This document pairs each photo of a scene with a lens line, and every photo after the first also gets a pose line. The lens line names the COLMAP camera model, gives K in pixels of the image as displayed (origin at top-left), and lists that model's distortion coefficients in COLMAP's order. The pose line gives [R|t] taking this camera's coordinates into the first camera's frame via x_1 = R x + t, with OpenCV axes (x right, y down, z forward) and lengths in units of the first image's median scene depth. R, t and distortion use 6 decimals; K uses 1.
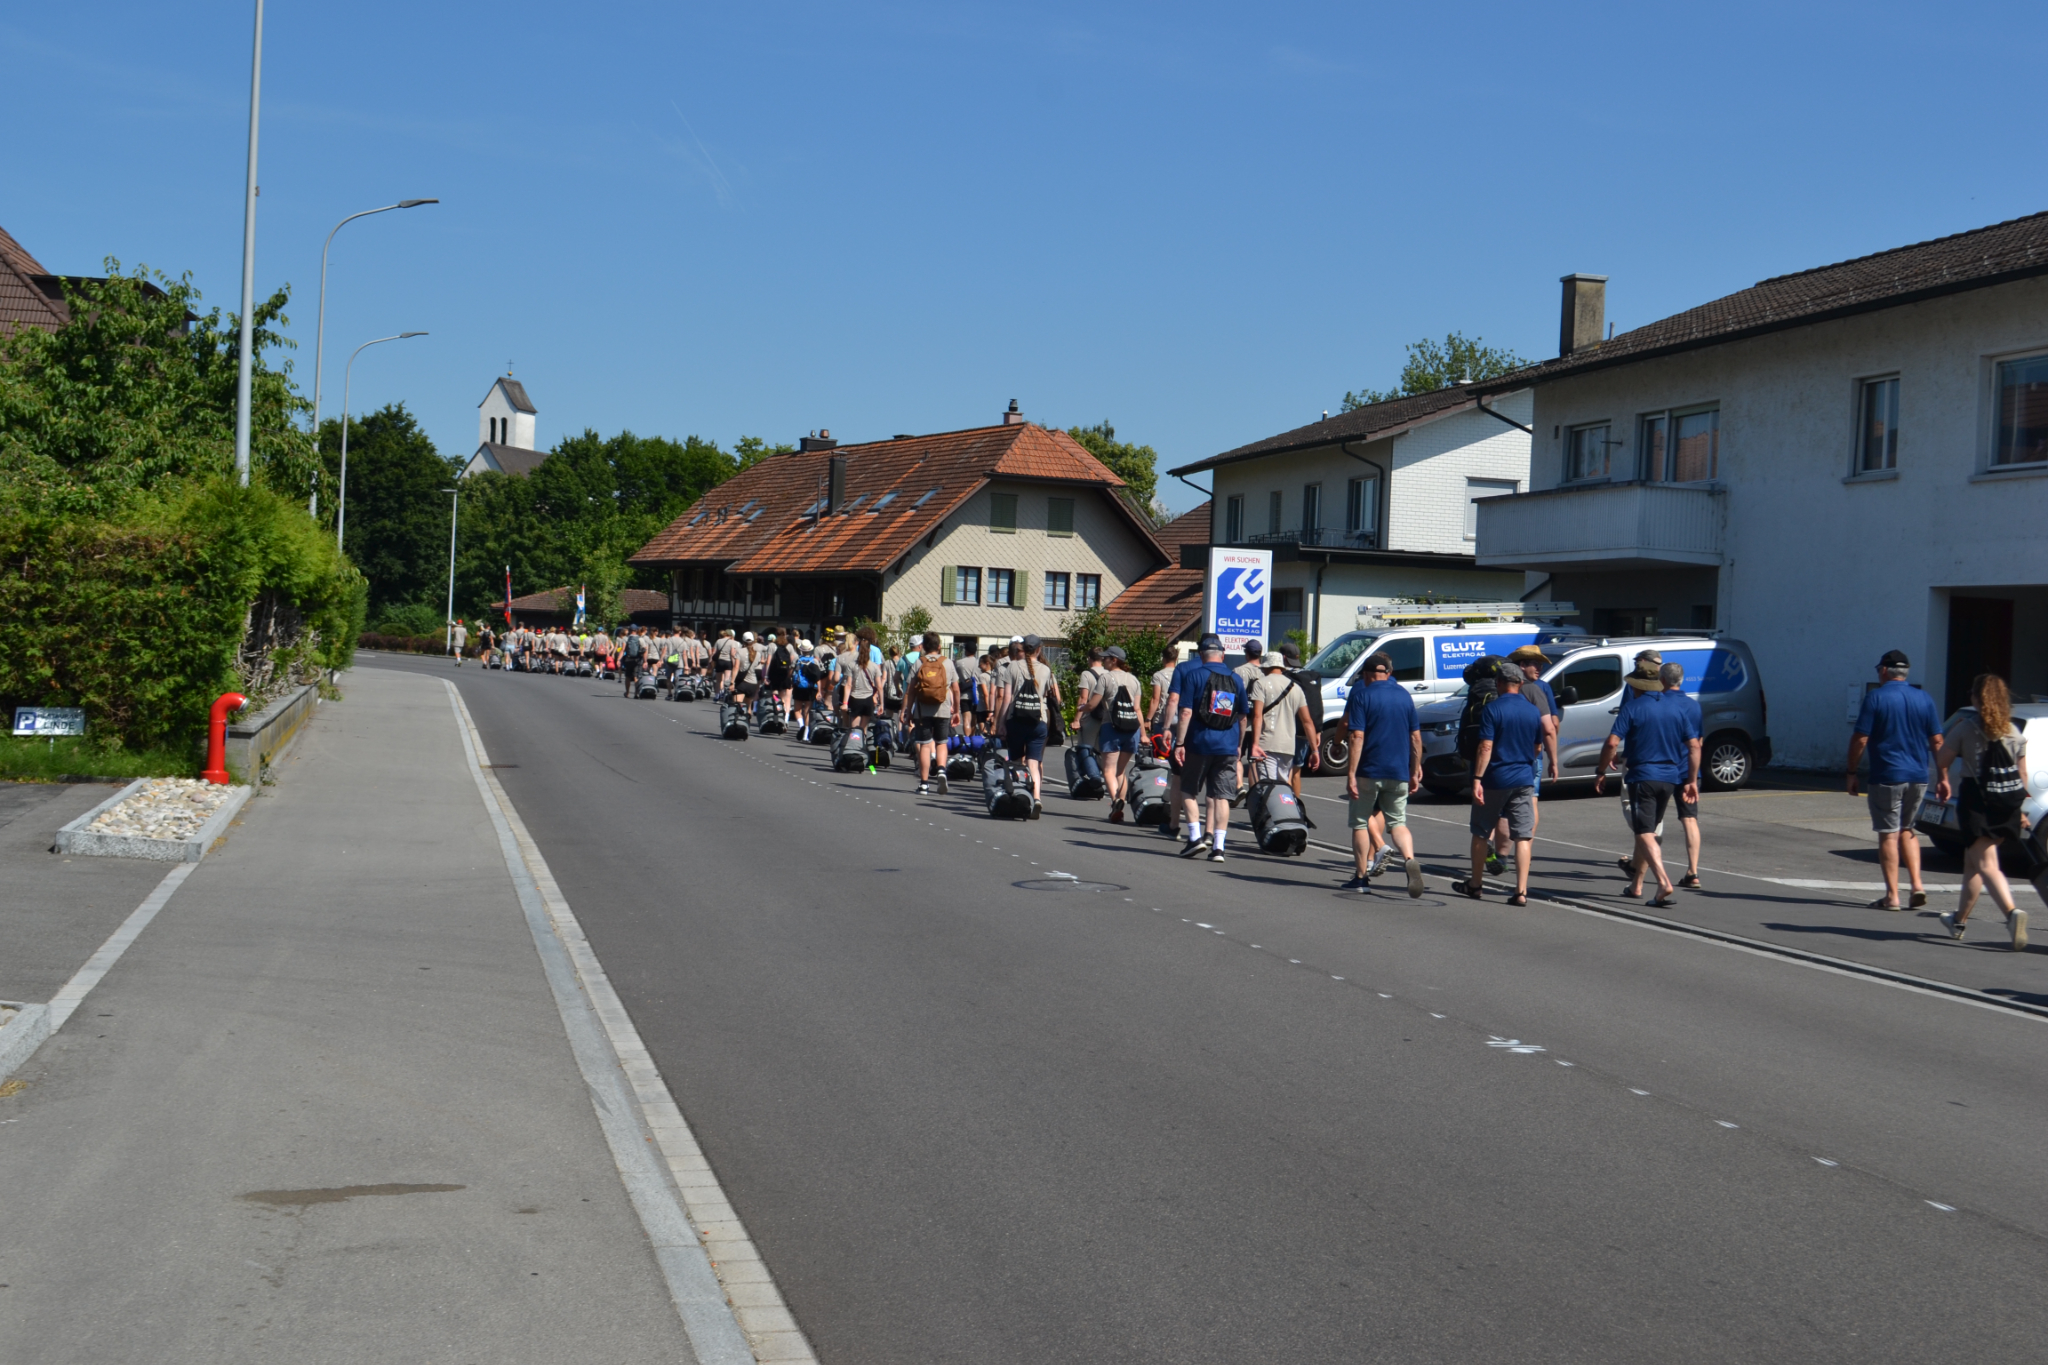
lens RADIAL K [[2378.1, 0, 1028.0], [0, 2378.1, 674.2], [0, 0, 1]] dist [-0.087632, 0.000000]
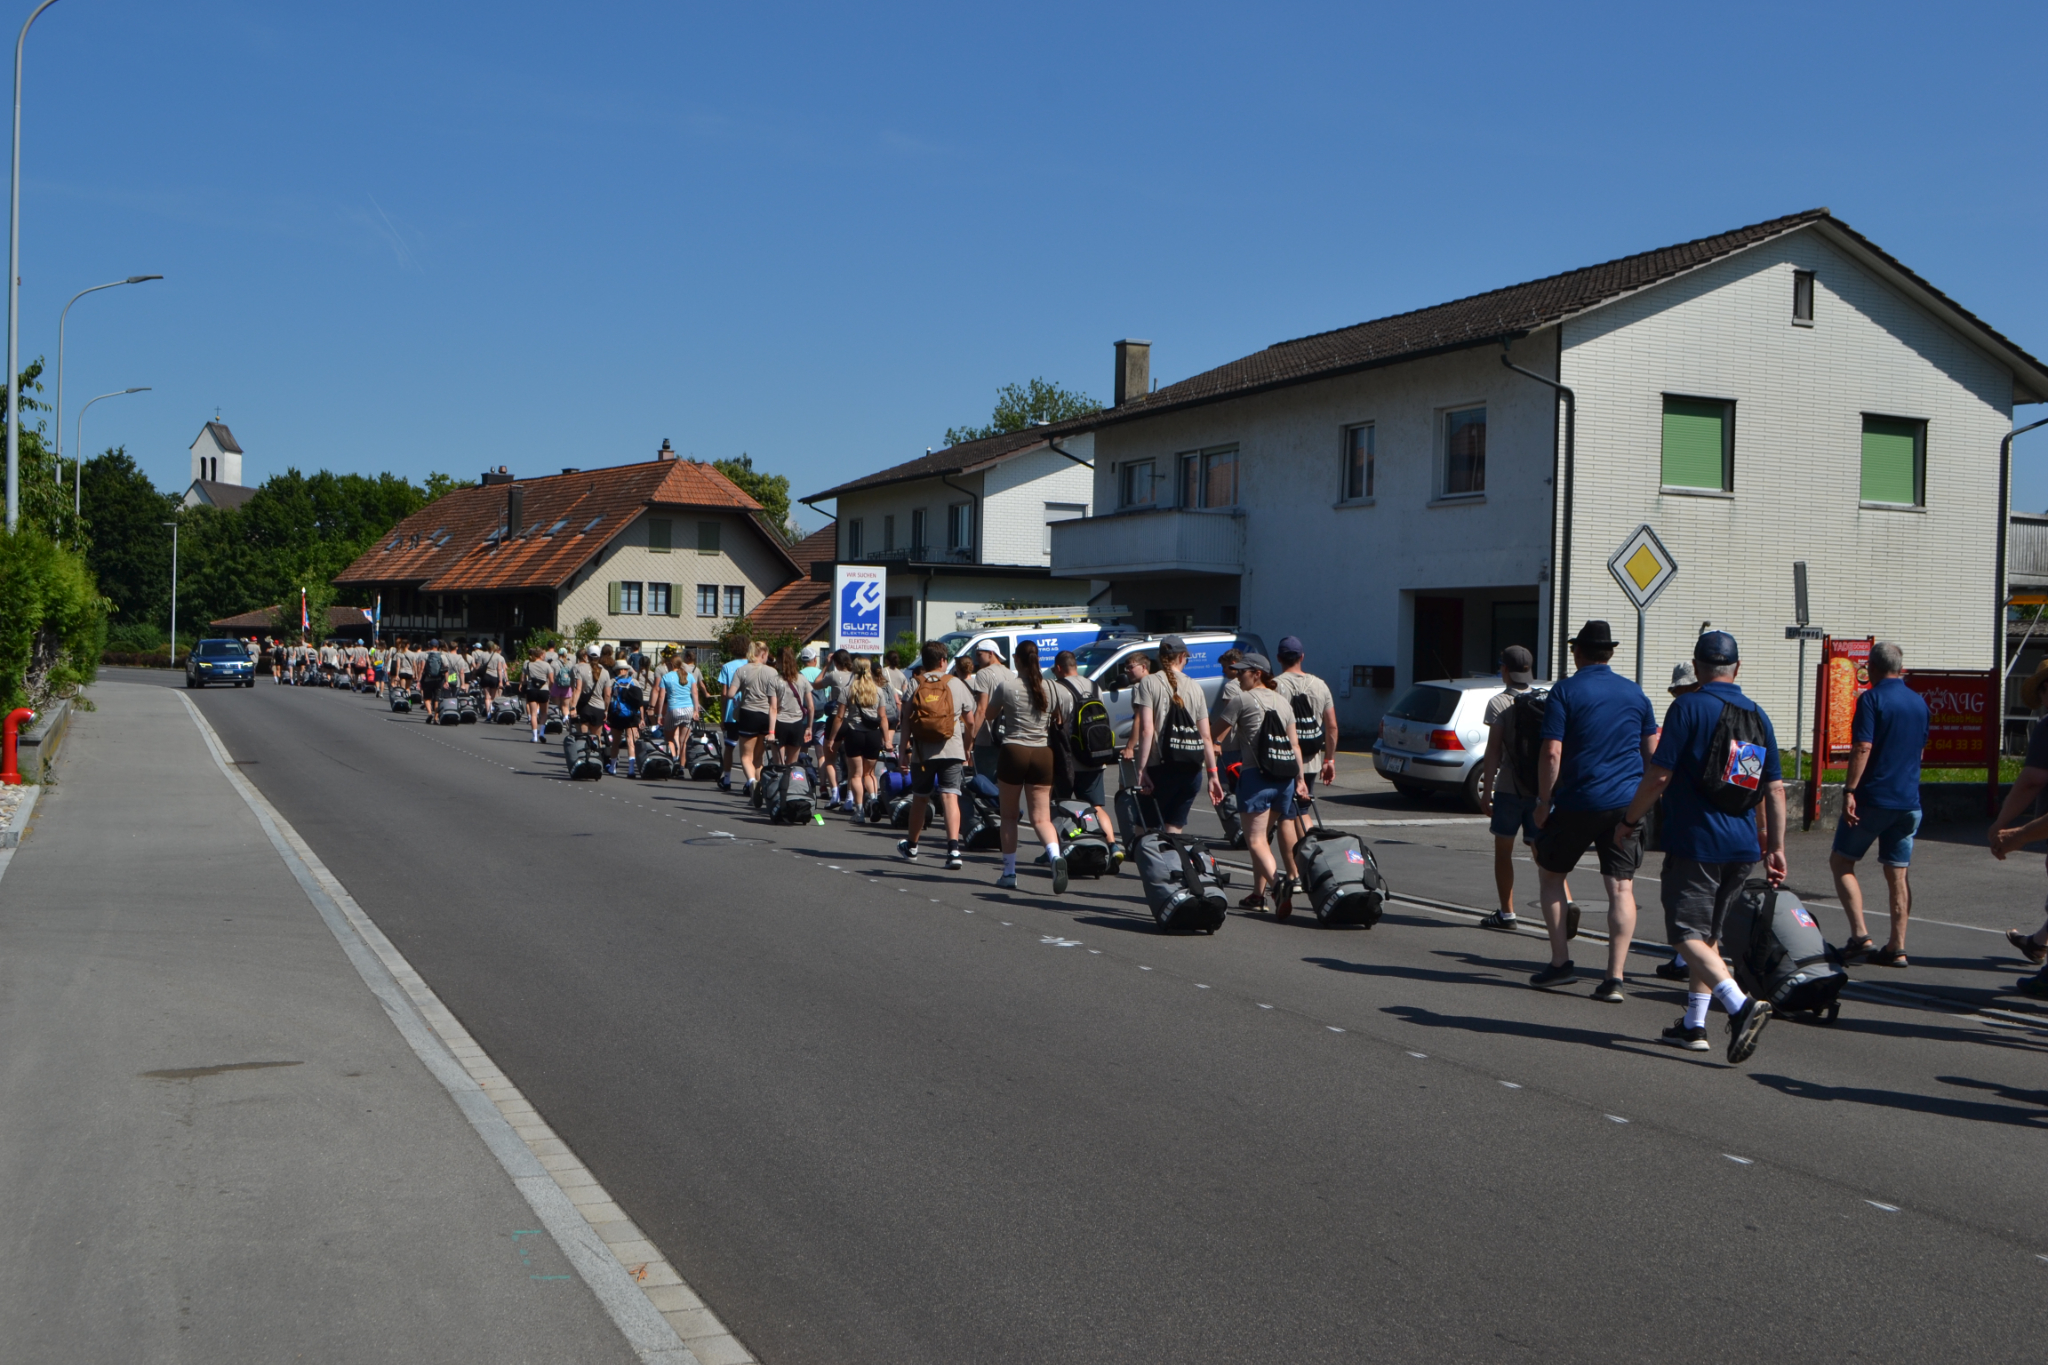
lens RADIAL K [[2138.4, 0, 1006.4], [0, 2138.4, 682.4], [0, 0, 1]] dist [-0.022237, 0.000000]
pose [[0.988060, -0.024769, 0.152063, -0.005048], [0.023387, 0.999667, 0.010873, -0.003717], [-0.152282, -0.007187, 0.988311, -0.105649]]
